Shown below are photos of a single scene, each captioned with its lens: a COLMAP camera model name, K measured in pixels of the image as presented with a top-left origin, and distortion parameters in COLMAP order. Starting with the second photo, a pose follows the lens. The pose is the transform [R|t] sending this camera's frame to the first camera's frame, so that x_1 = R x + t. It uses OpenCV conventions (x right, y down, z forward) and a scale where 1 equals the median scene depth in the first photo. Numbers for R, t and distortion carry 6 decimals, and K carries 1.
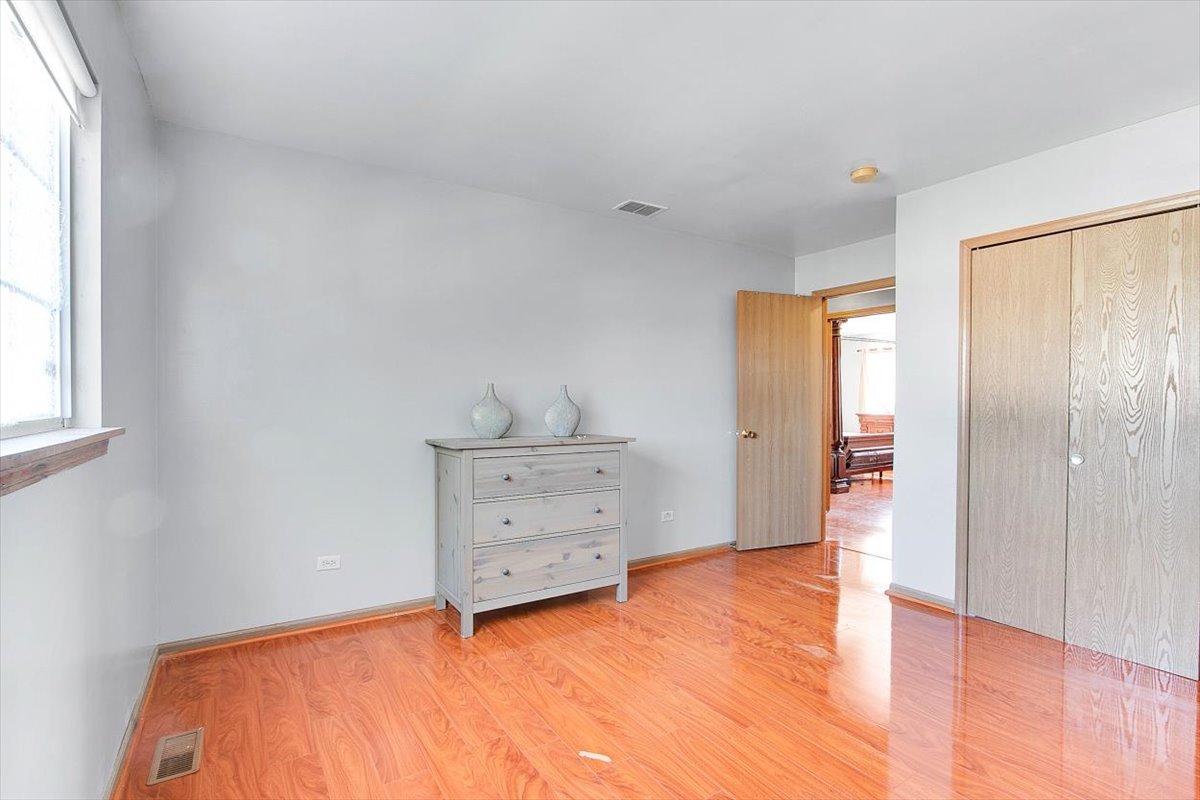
lens RADIAL K [[559.4, 0, 599.3], [0, 559.4, 403.2], [0, 0, 1]] dist [-0.005832, 0.000589]
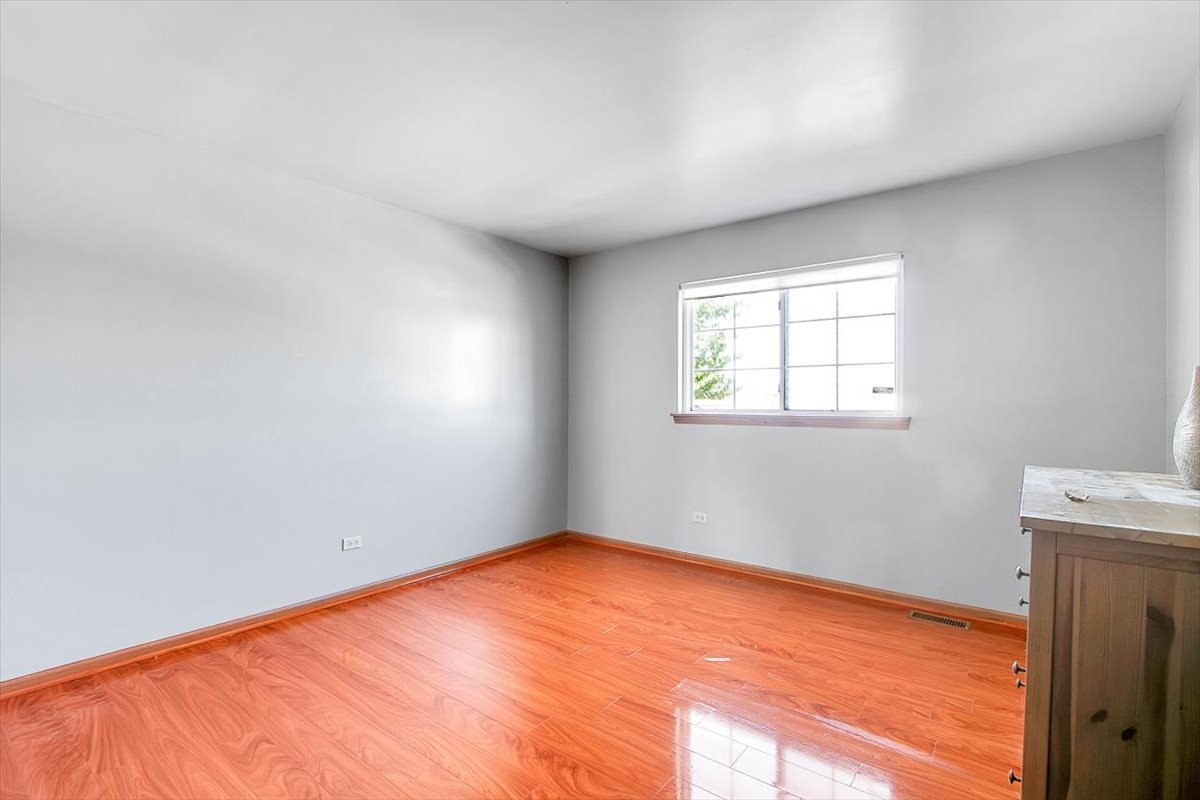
lens RADIAL K [[559.4, 0, 600.5], [0, 559.4, 403.5], [0, 0, 1]] dist [-0.005832, 0.000589]
pose [[-0.944843, -0.002017, -0.327518, 0.678809], [-0.004987, 0.999954, 0.008230, -0.014628], [0.327486, 0.009410, -0.944809, 2.067188]]
